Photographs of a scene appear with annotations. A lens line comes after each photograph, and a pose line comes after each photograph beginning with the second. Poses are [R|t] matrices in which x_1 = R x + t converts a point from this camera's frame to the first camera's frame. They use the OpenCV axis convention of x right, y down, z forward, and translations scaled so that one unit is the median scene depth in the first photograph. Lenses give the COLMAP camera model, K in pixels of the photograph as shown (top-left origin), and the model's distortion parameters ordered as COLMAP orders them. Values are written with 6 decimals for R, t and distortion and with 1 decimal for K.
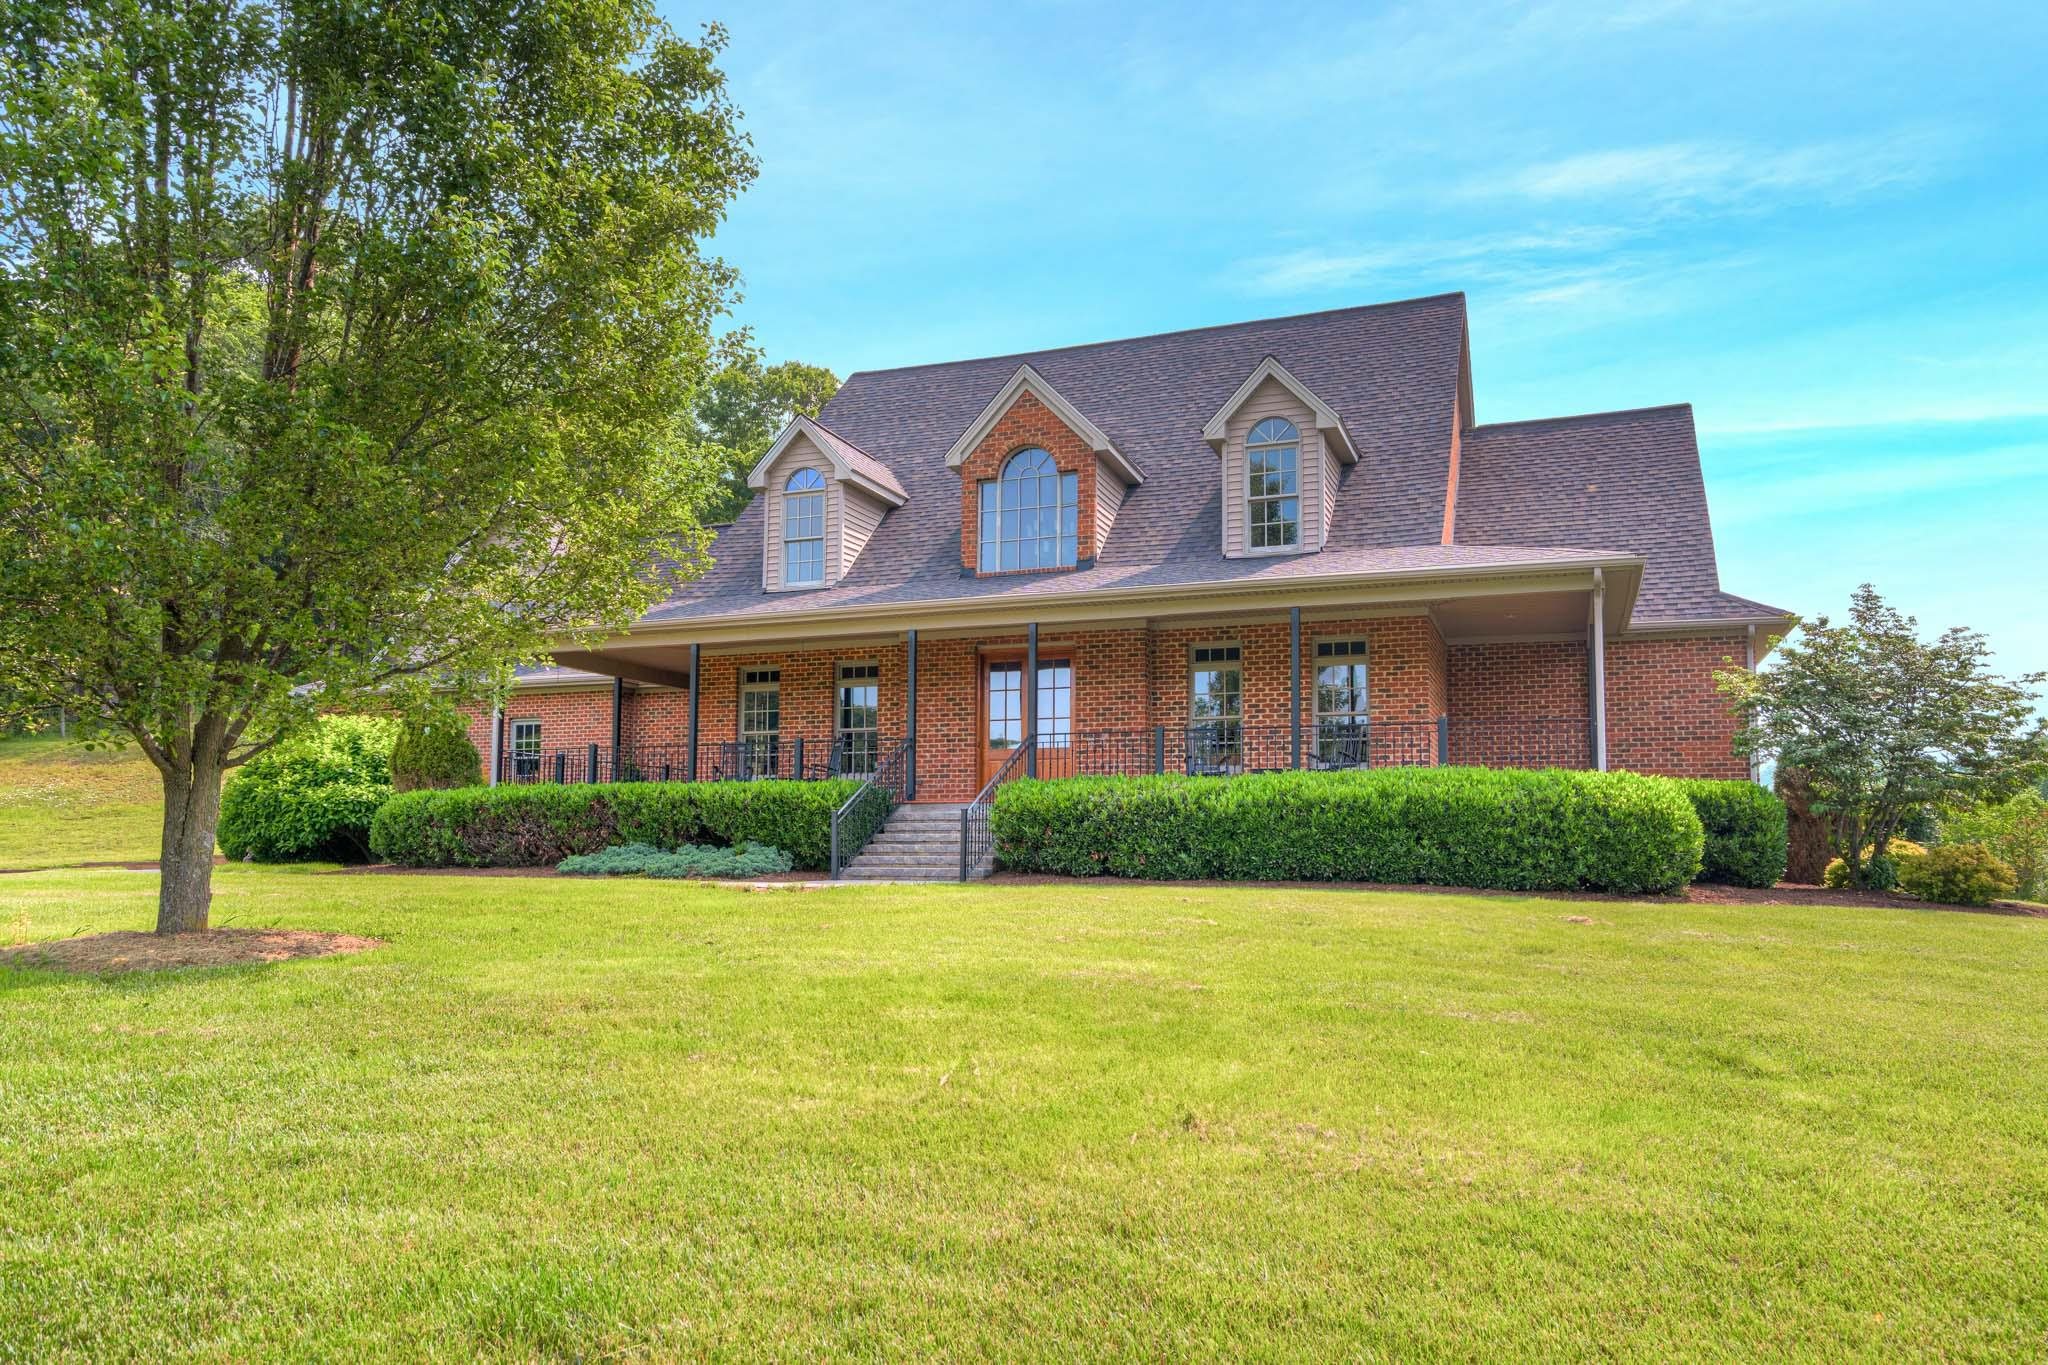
lens RADIAL K [[1285.7, 0, 1023.7], [0, 1285.7, 689.5], [0, 0, 1]] dist [-0.000974, 0.000601]
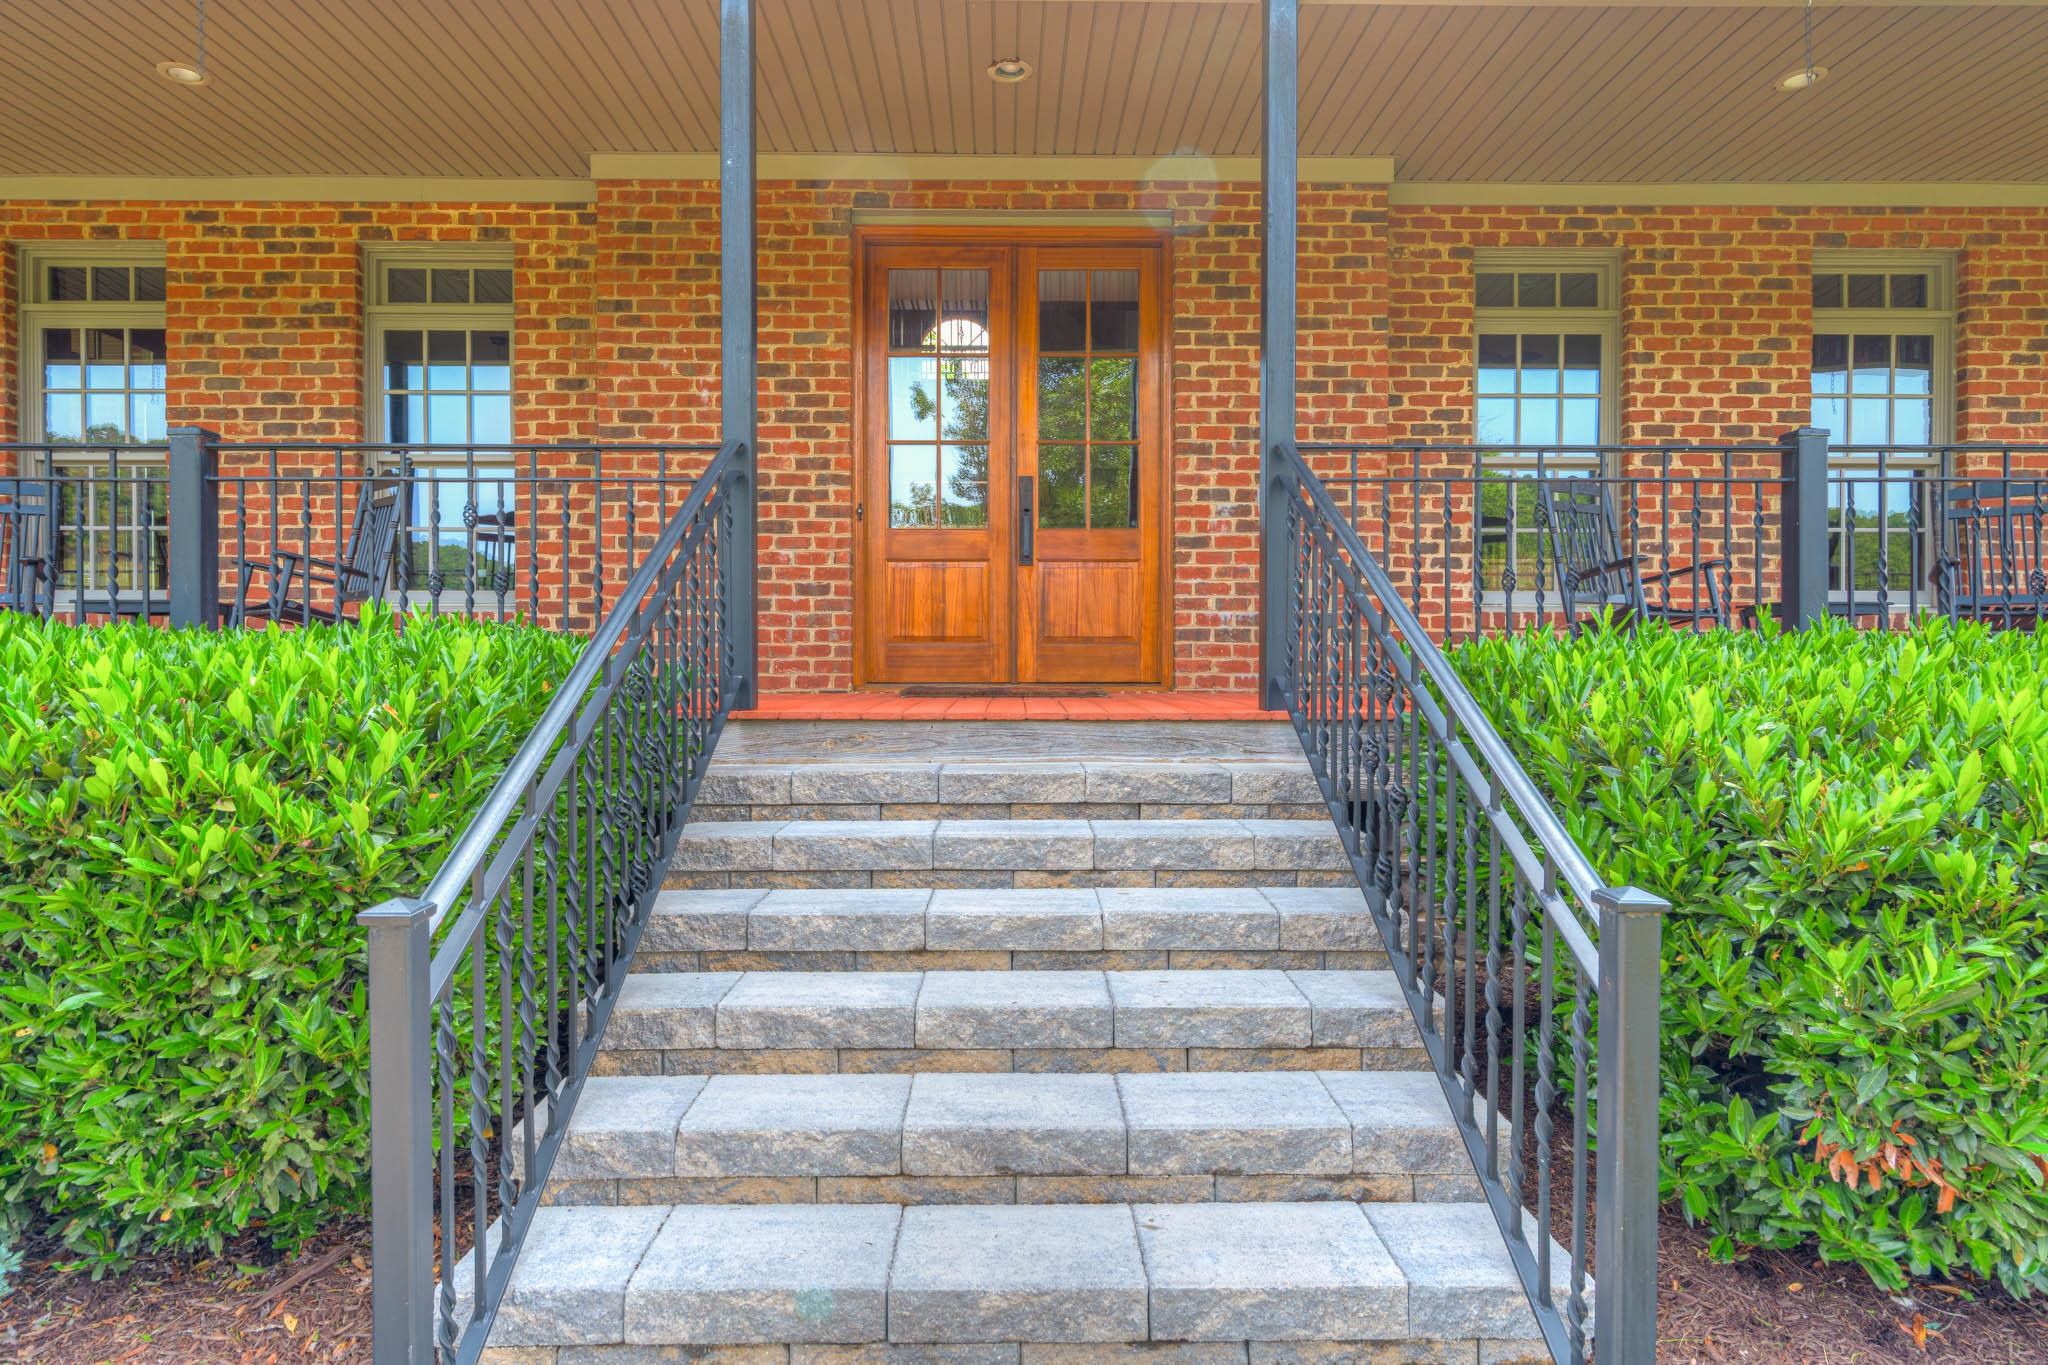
lens RADIAL K [[1151.6, 0, 1020.7], [0, 1151.6, 684.0], [0, 0, 1]] dist [-0.000667, -0.000422]
pose [[0.931580, -0.005309, 0.363498, -0.103645], [-0.041786, 0.991702, 0.121574, 0.047609], [-0.361128, -0.128445, 0.923628, 0.693916]]
